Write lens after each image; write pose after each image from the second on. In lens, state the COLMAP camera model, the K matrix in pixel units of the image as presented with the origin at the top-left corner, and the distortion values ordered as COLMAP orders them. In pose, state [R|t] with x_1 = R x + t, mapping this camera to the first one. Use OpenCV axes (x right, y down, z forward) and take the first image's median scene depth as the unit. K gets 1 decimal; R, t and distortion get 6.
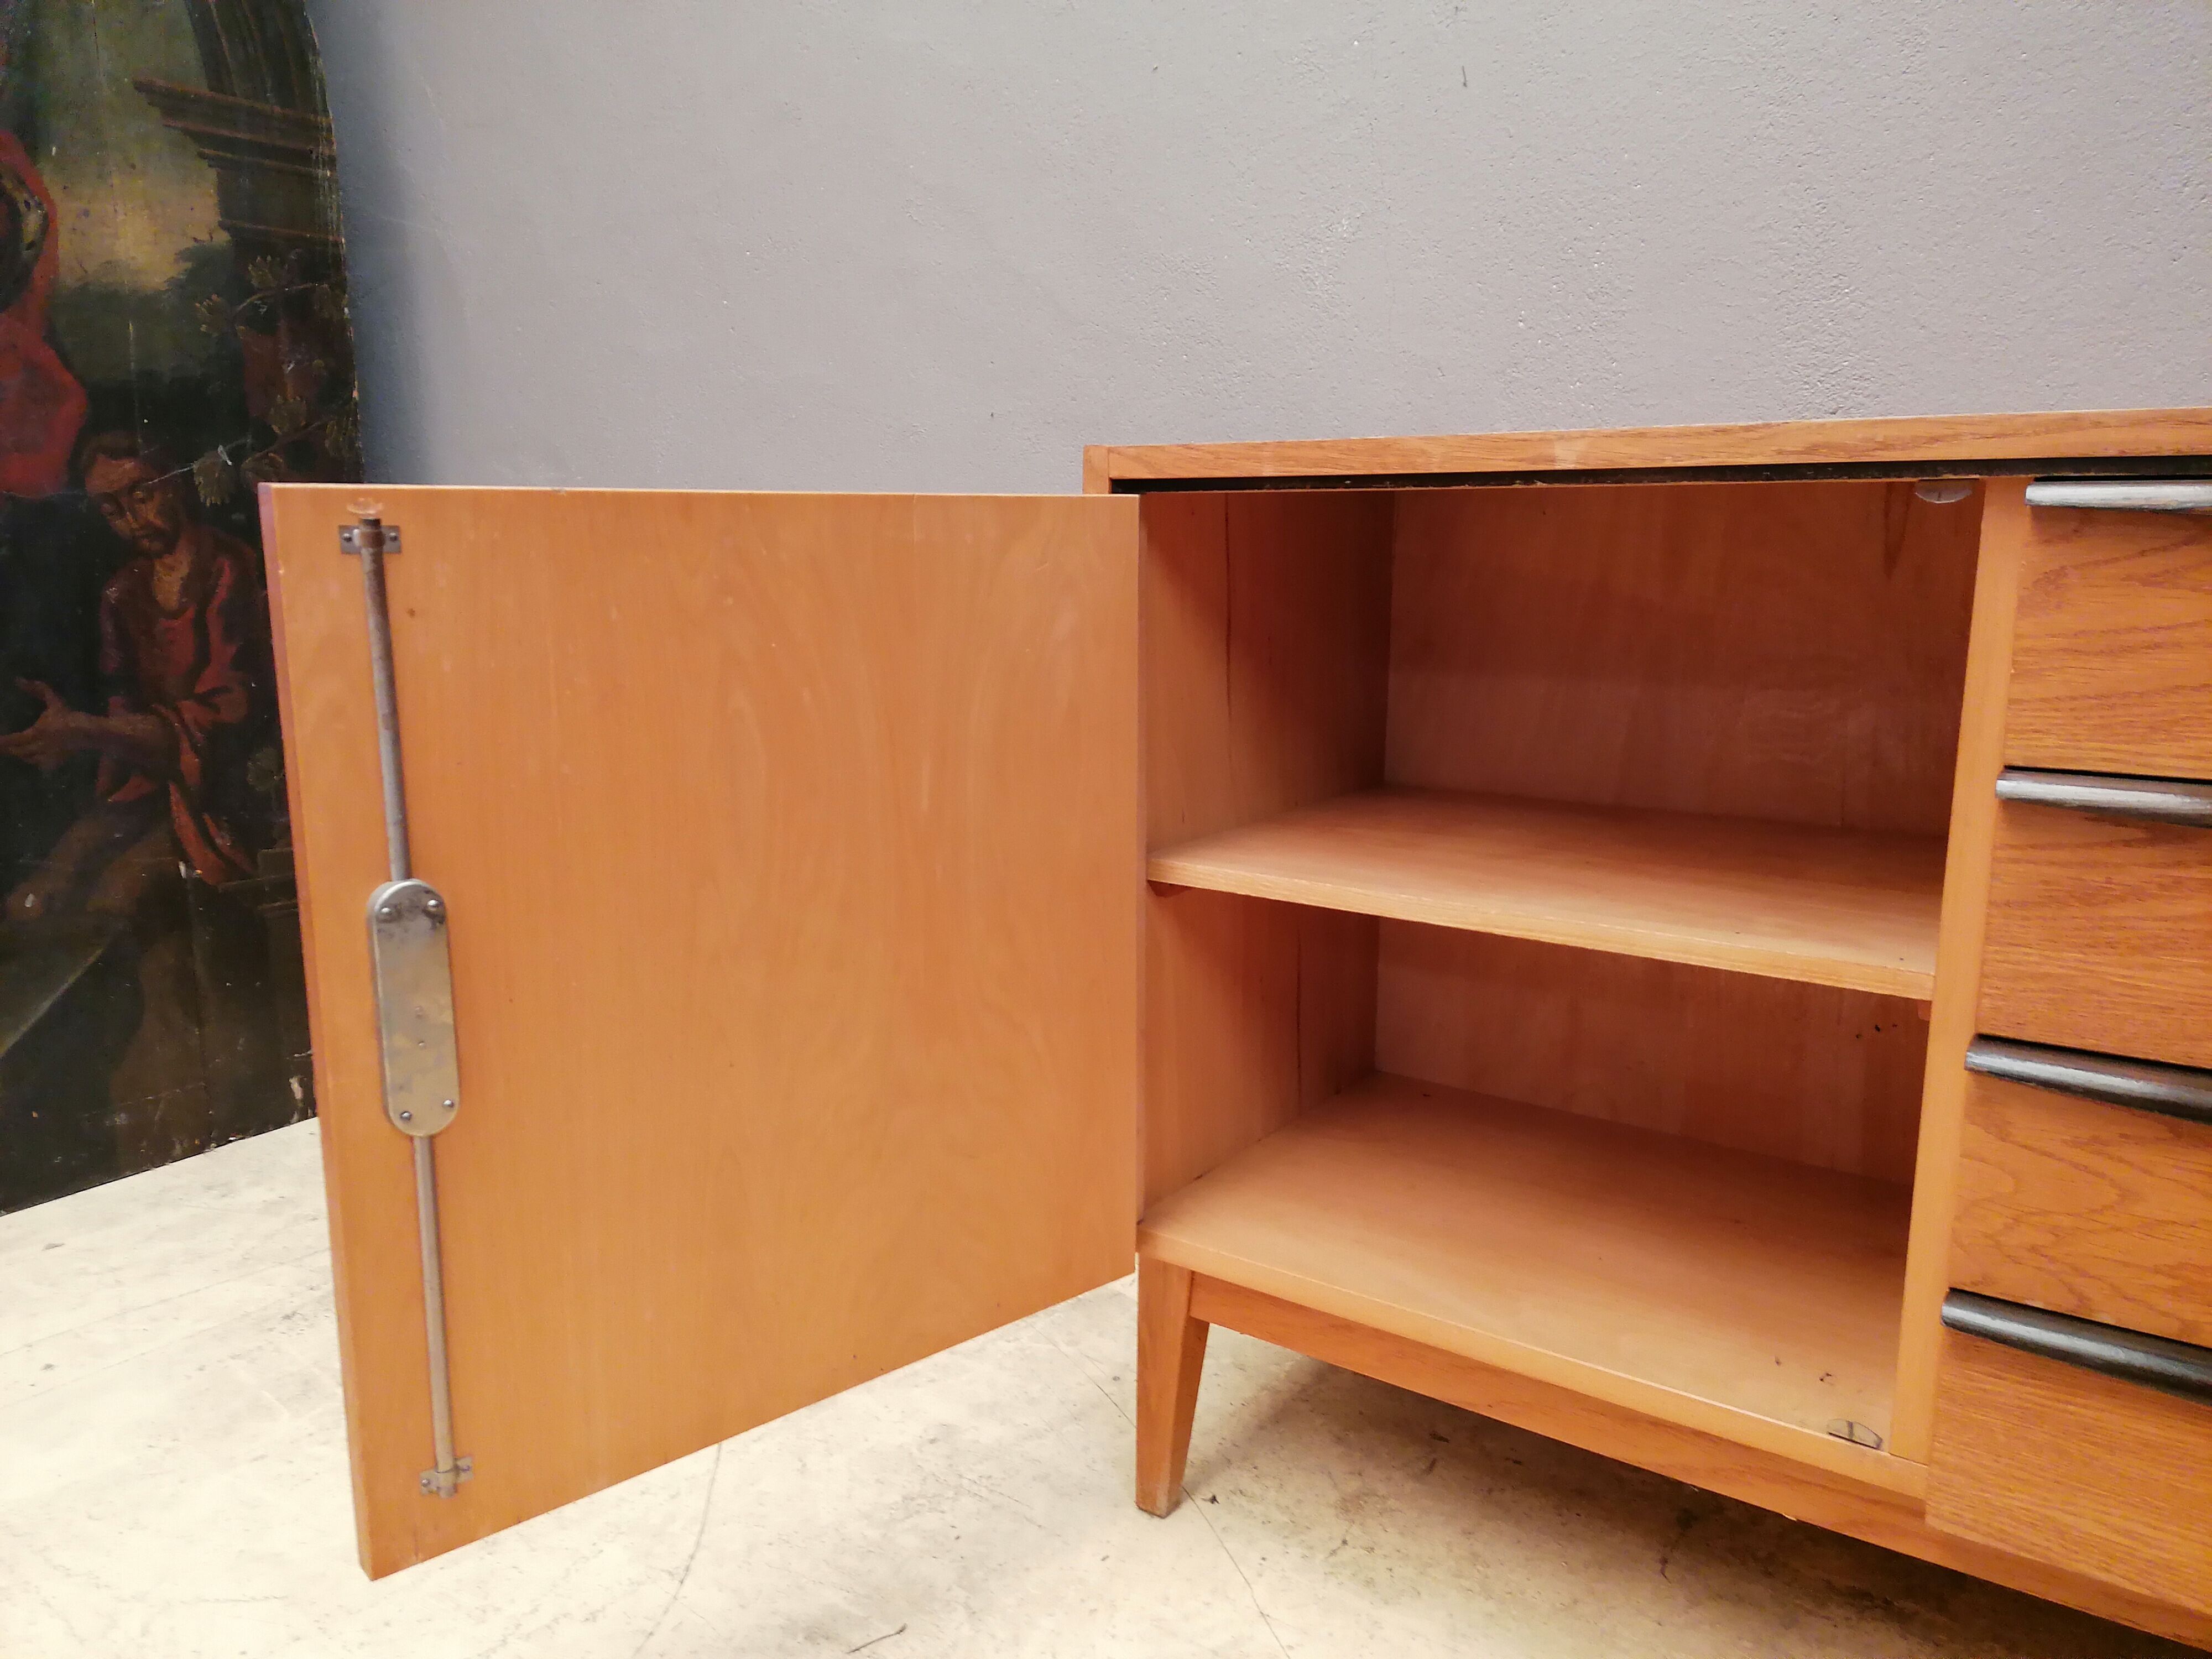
lens RADIAL K [[1646.5, 0, 1106.0], [0, 1646.5, 829.5], [0, 0, 1]] dist [0.117362, -0.150955]
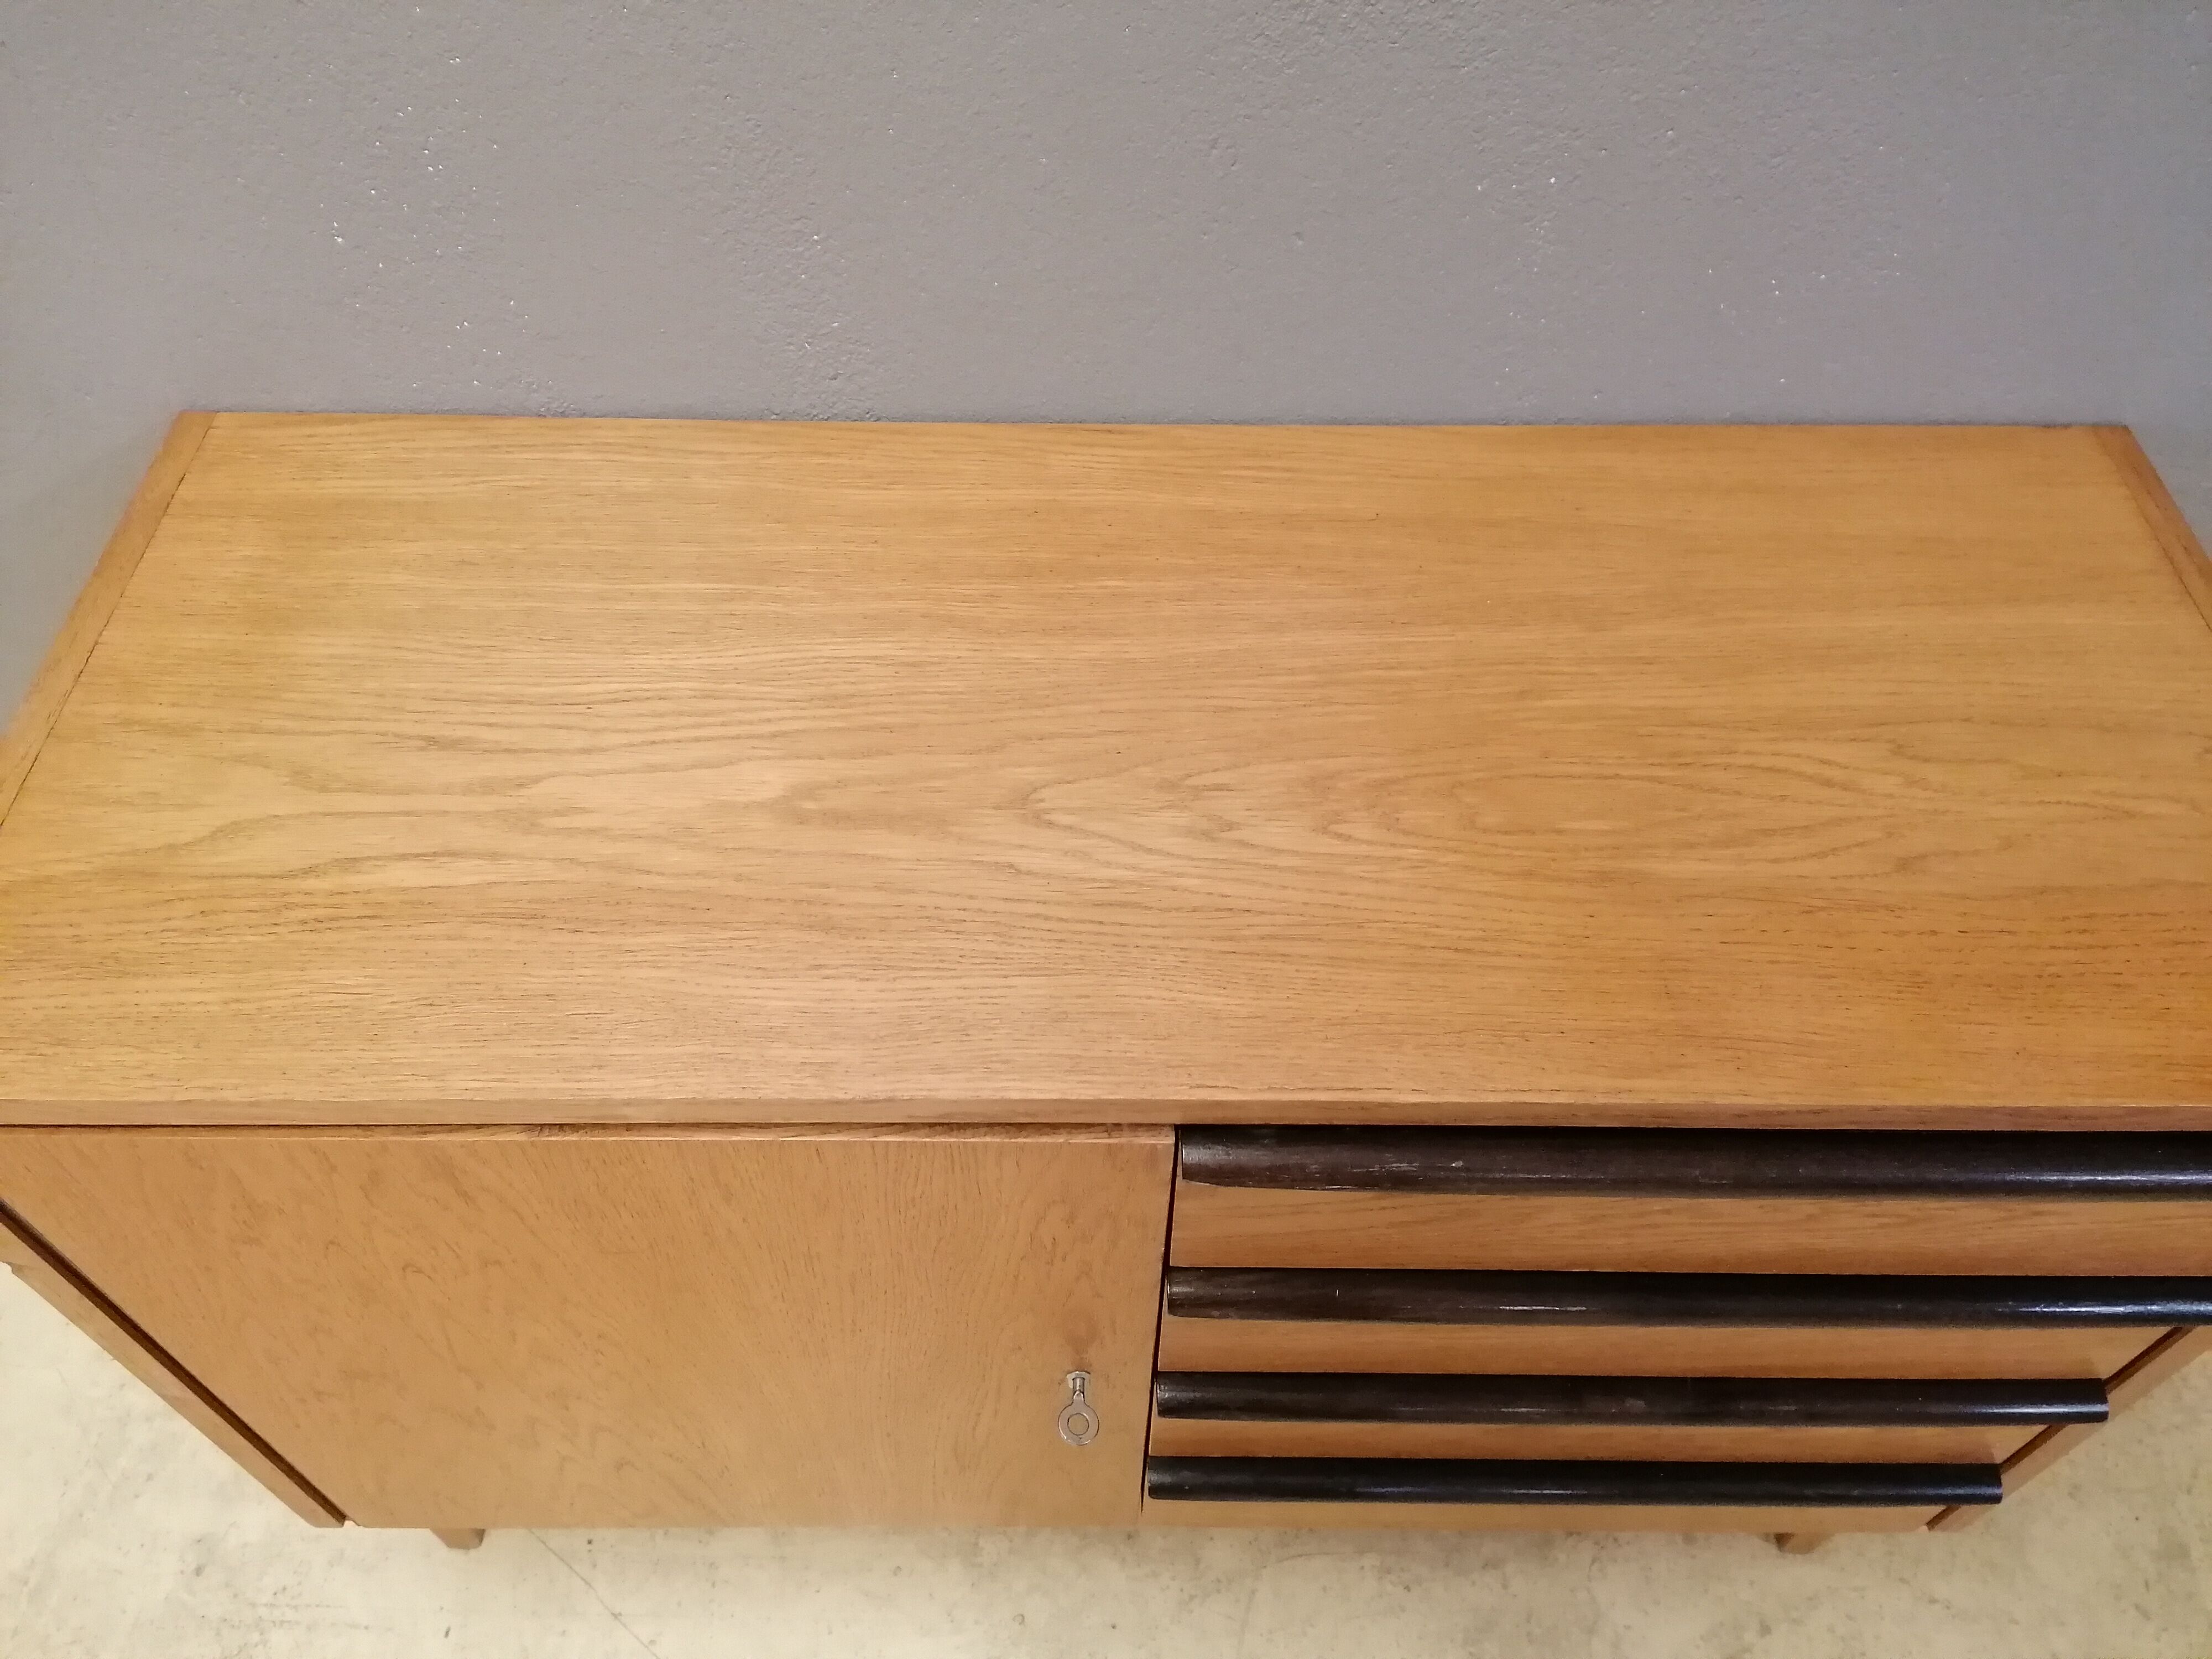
lens RADIAL K [[1668.0, 0, 1106.0], [0, 1668.0, 829.5], [0, 0, 1]] dist [0.094062, -0.118722]
pose [[0.818563, -0.443133, 0.365496, 0.176785], [0.095862, 0.732753, 0.673709, -0.629224], [-0.566361, -0.516436, 0.642284, 0.358783]]
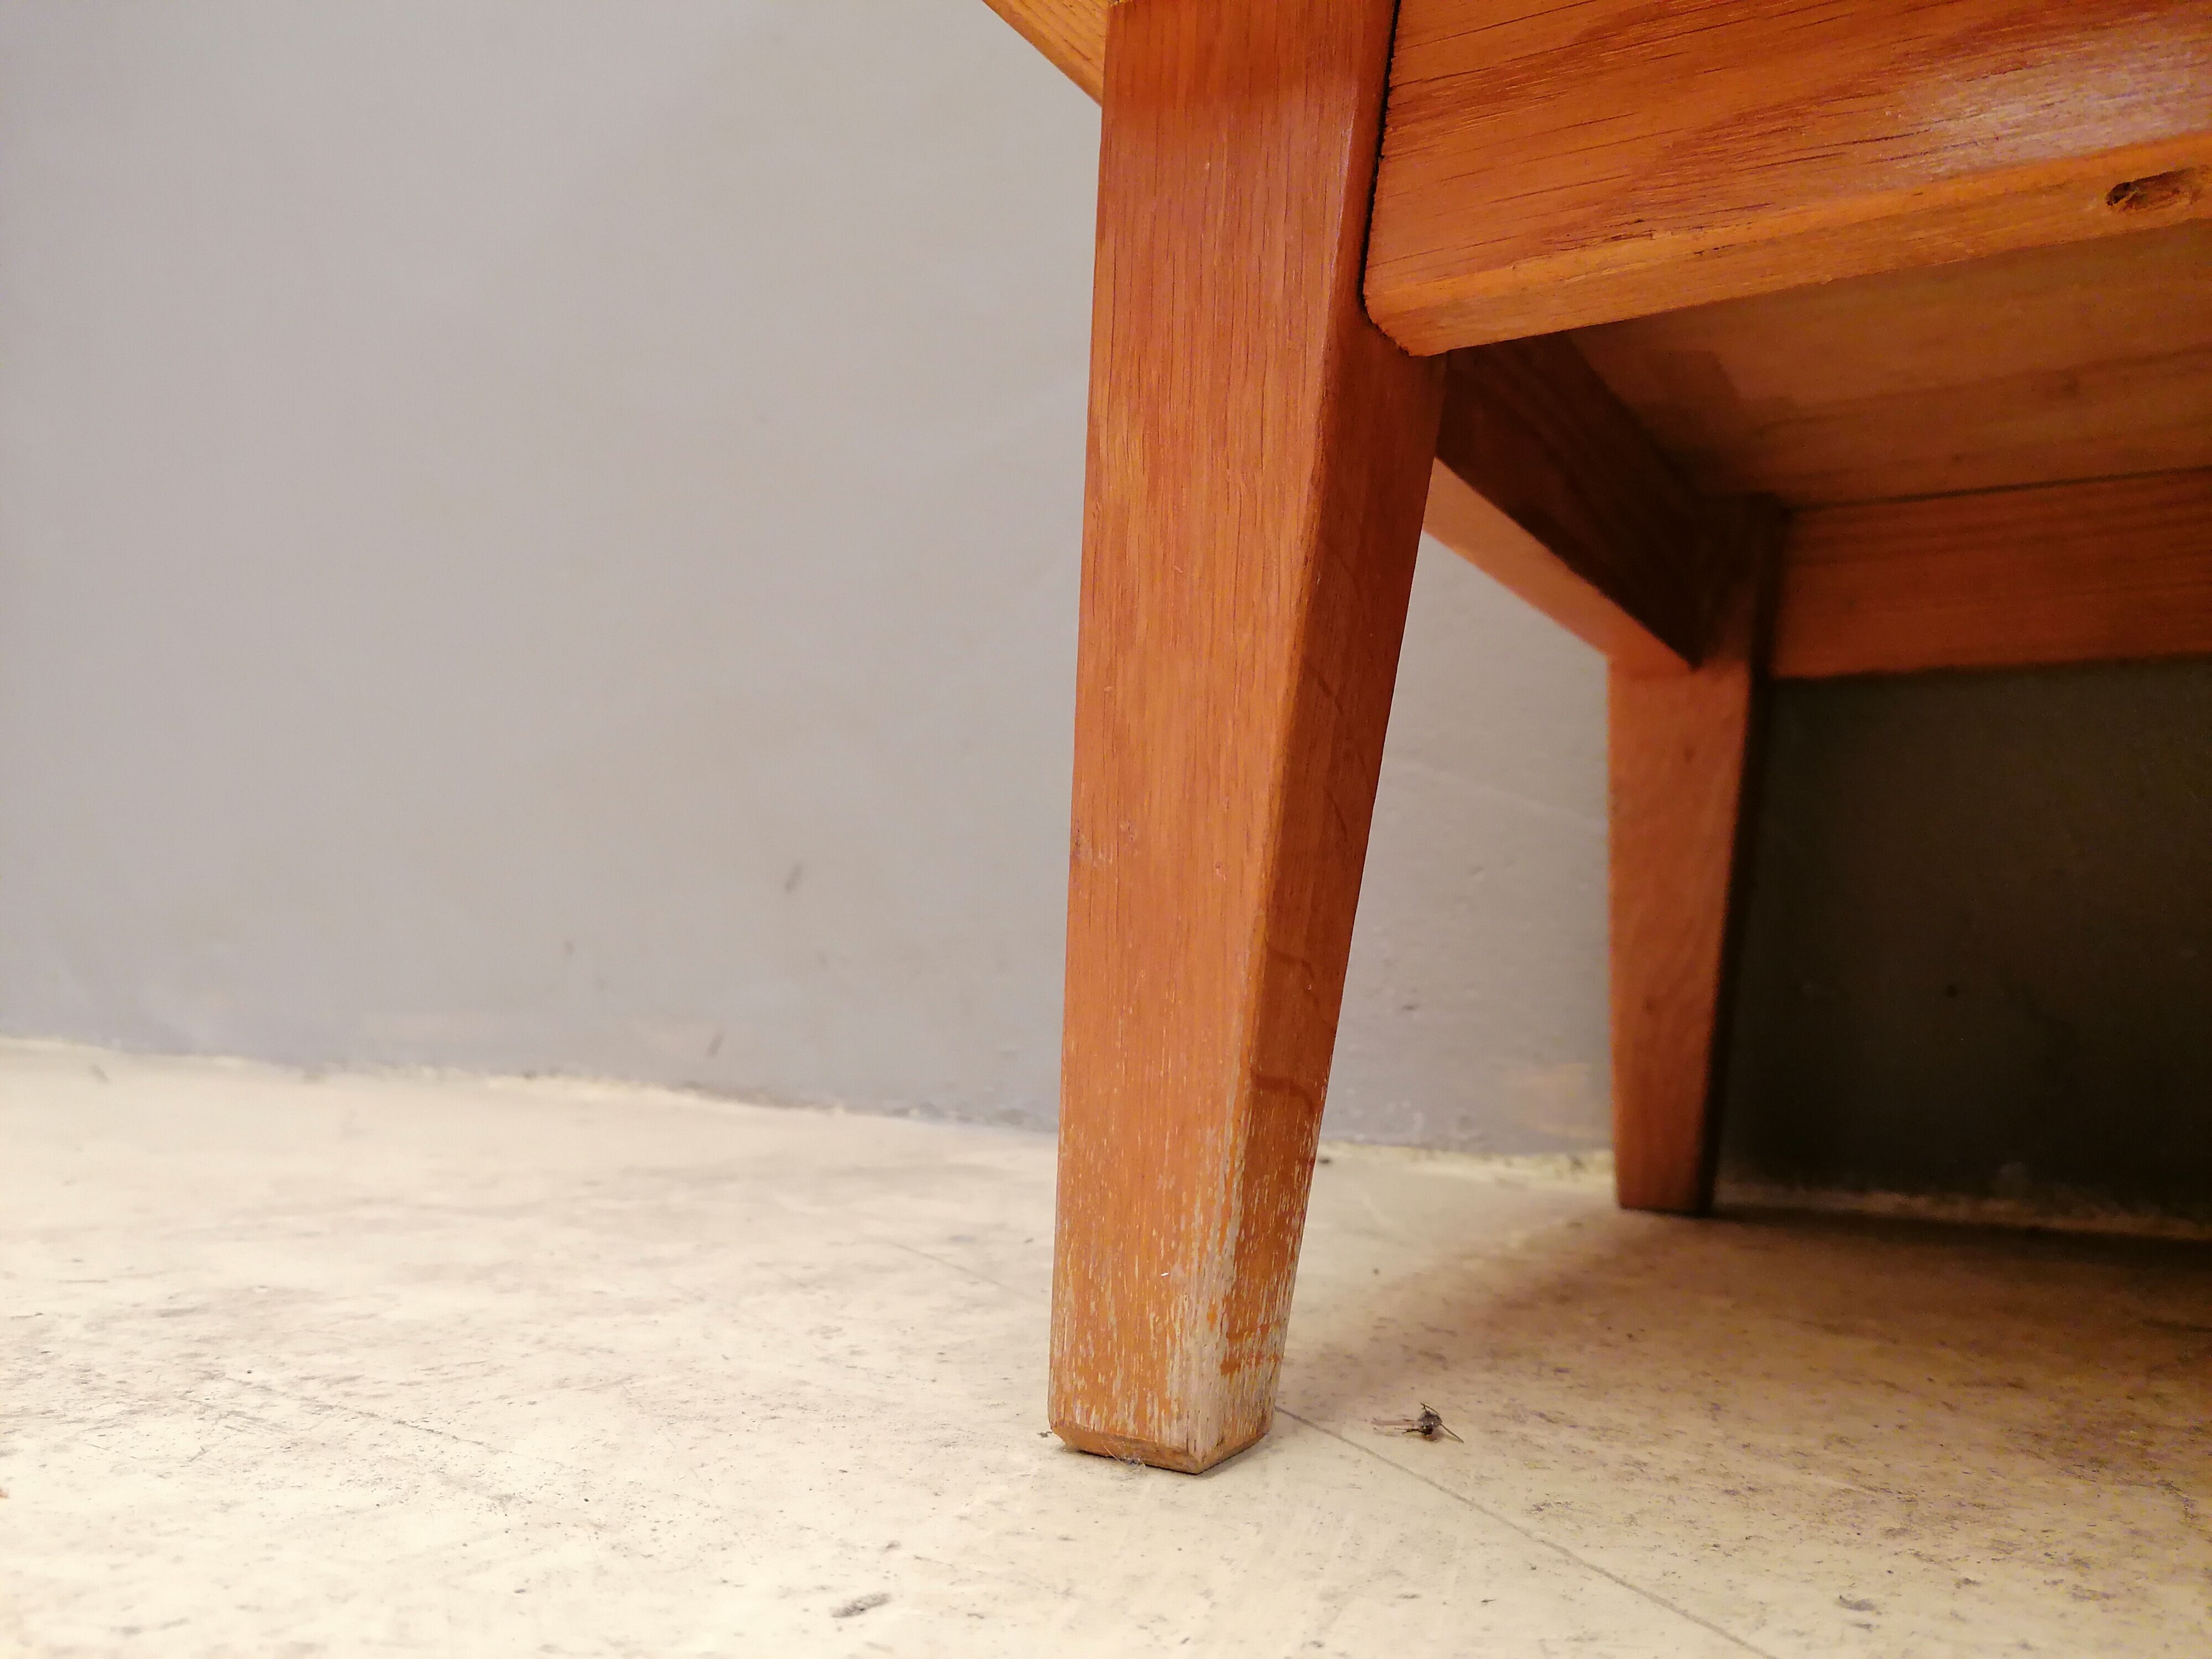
lens RADIAL K [[1693.2, 0, 1106.0], [0, 1693.2, 829.5], [0, 0, 1]] dist [0.085795, -0.151506]
pose [[0.996109, 0.038373, 0.079338, 0.006593], [-0.015898, 0.963703, -0.266503, 0.423064], [-0.086685, 0.264204, 0.960563, 0.859149]]
